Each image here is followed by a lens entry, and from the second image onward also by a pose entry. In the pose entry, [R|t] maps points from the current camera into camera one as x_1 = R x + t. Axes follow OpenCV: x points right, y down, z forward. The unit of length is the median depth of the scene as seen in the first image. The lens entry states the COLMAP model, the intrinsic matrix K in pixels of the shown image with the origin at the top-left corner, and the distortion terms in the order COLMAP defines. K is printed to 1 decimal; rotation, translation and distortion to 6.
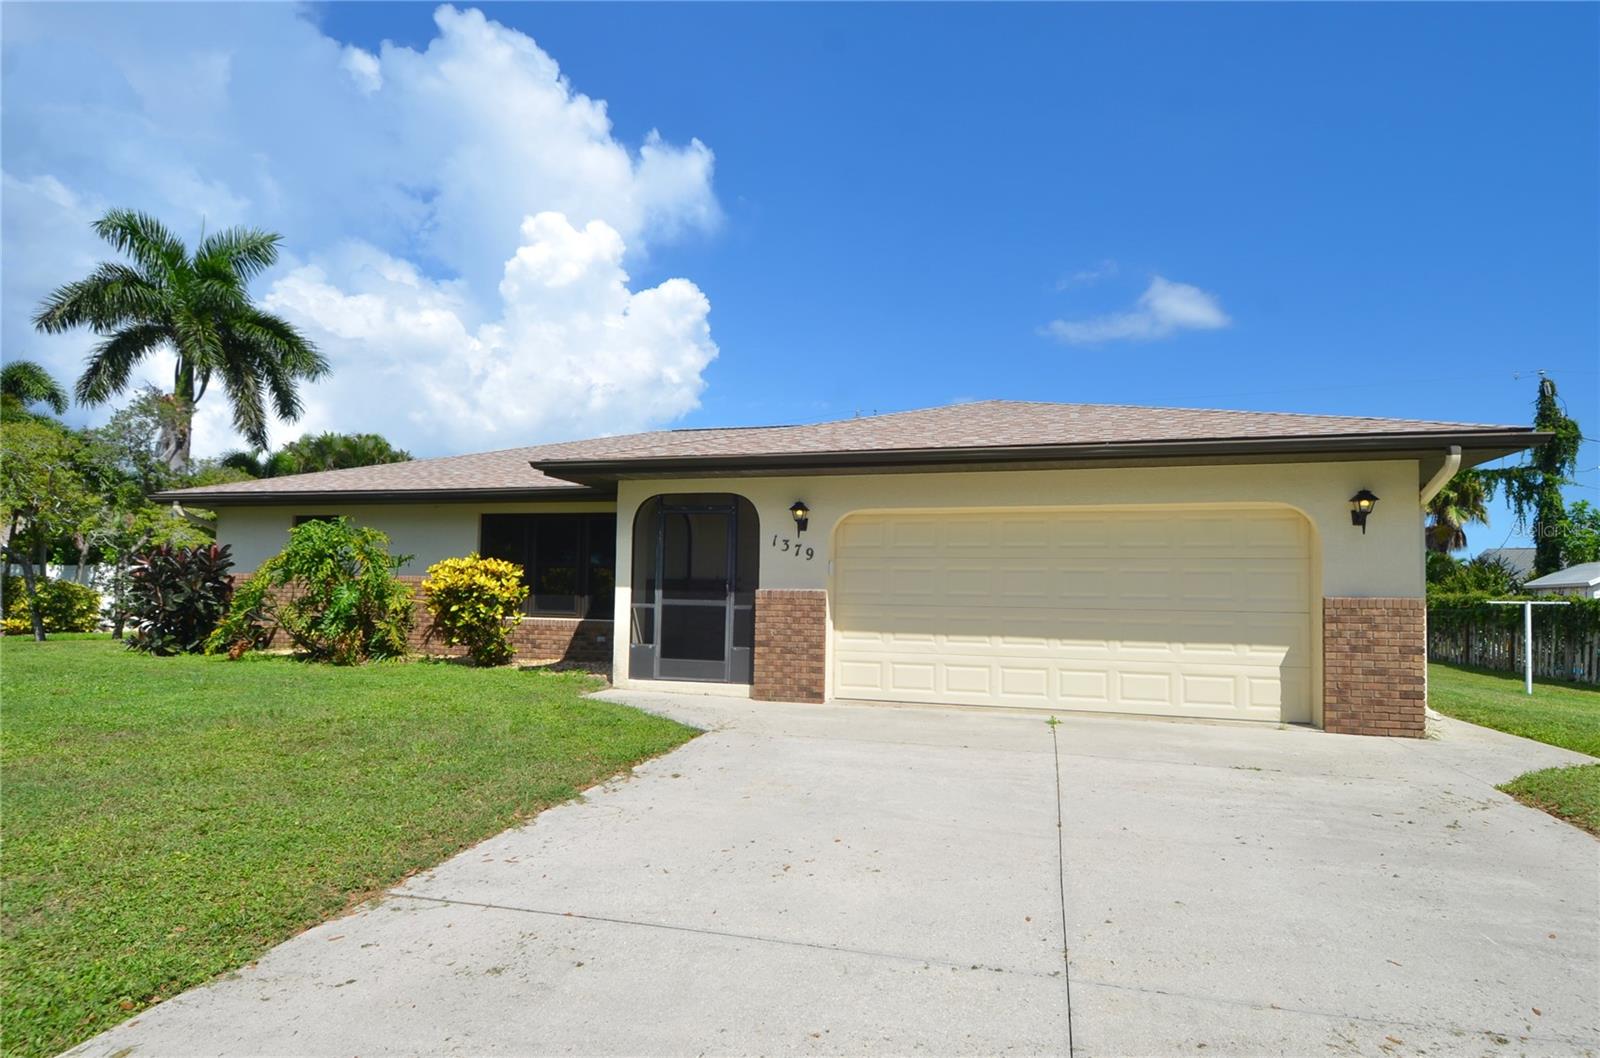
lens RADIAL K [[844.7, 0, 825.2], [0, 844.7, 565.6], [0, 0, 1]] dist [0.025301, -0.030536]
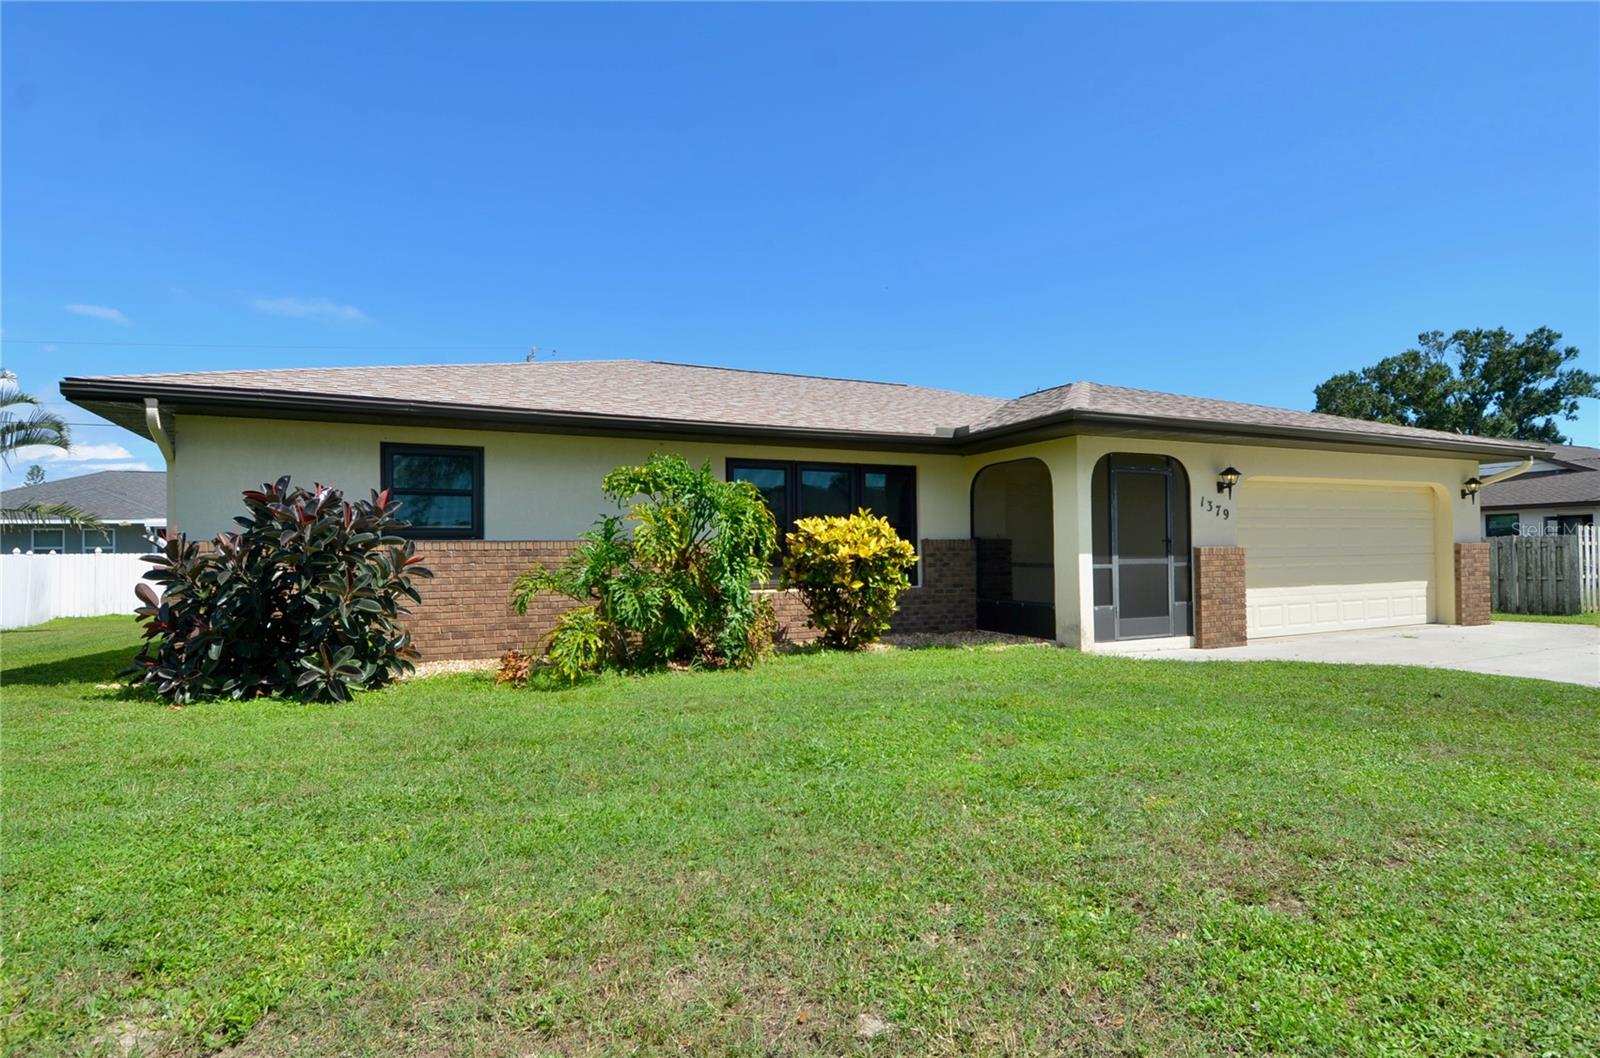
lens RADIAL K [[844.7, 0, 768.7], [0, 844.7, 536.2], [0, 0, 1]] dist [0.025301, -0.030536]
pose [[0.730154, -0.016188, 0.683091, -1.236063], [-0.007853, 0.999454, 0.032080, -0.015949], [-0.683238, -0.028788, 0.729628, 0.595922]]
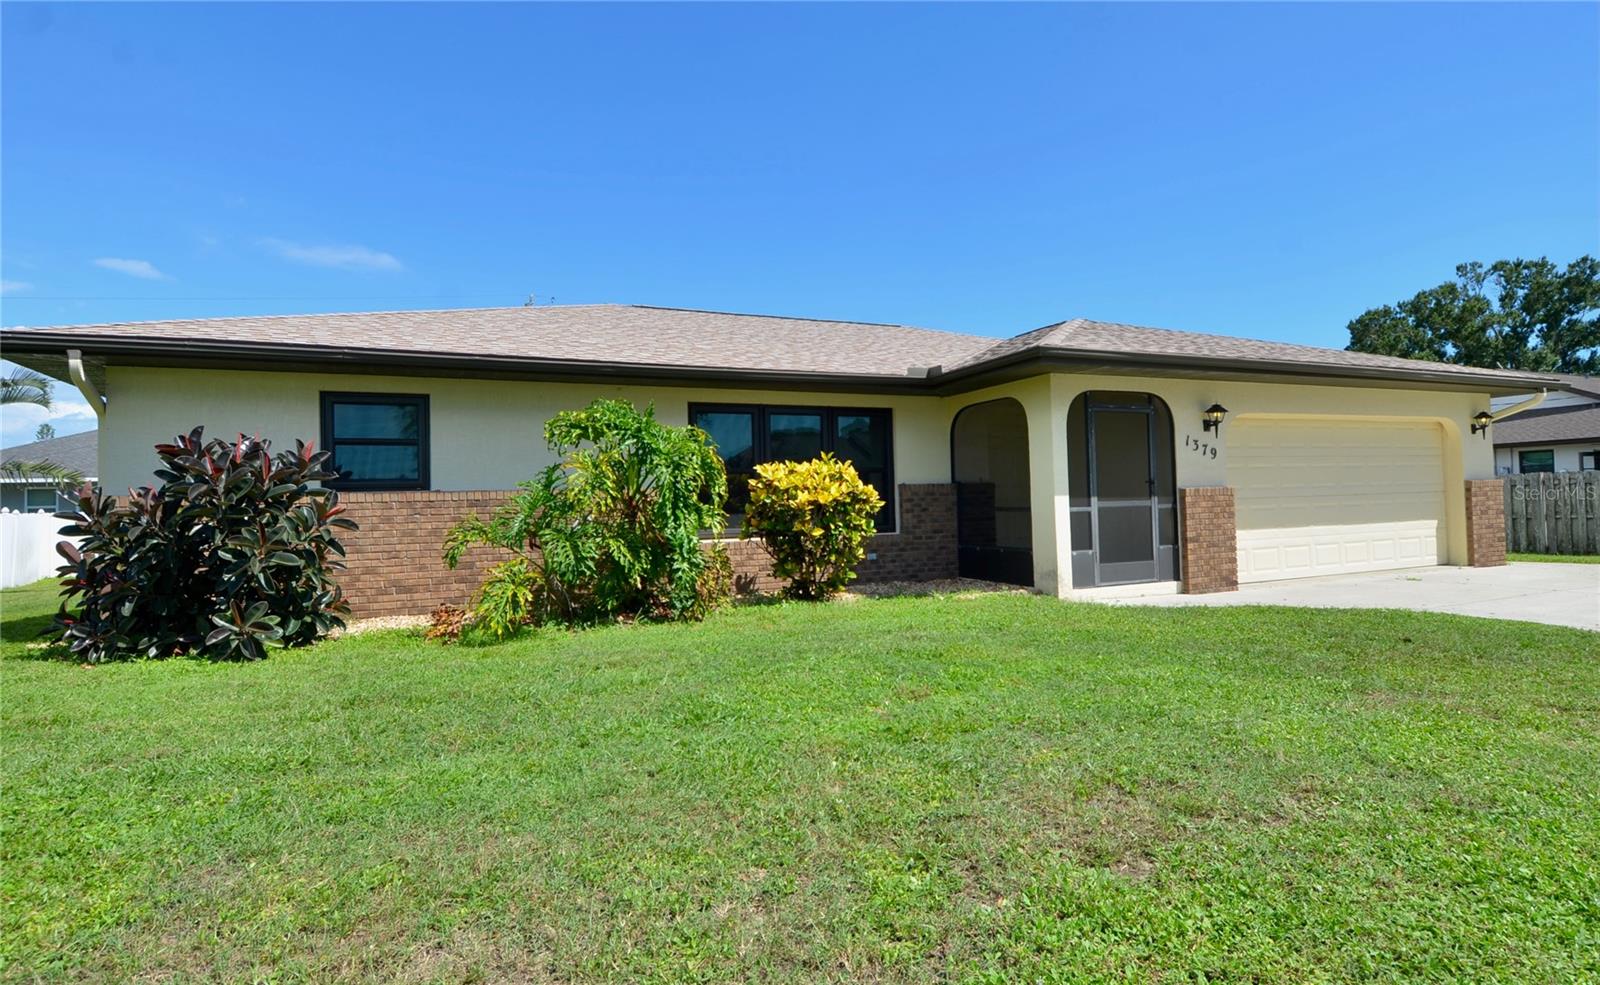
lens RADIAL K [[867.7, 0, 787.3], [0, 867.7, 479.5], [0, 0, 1]] dist [0.007385, -0.012486]
pose [[0.739941, -0.022044, 0.672311, -1.167169], [0.006960, 0.999660, 0.025117, -0.011983], [-0.672636, -0.013906, 0.739843, 0.550991]]
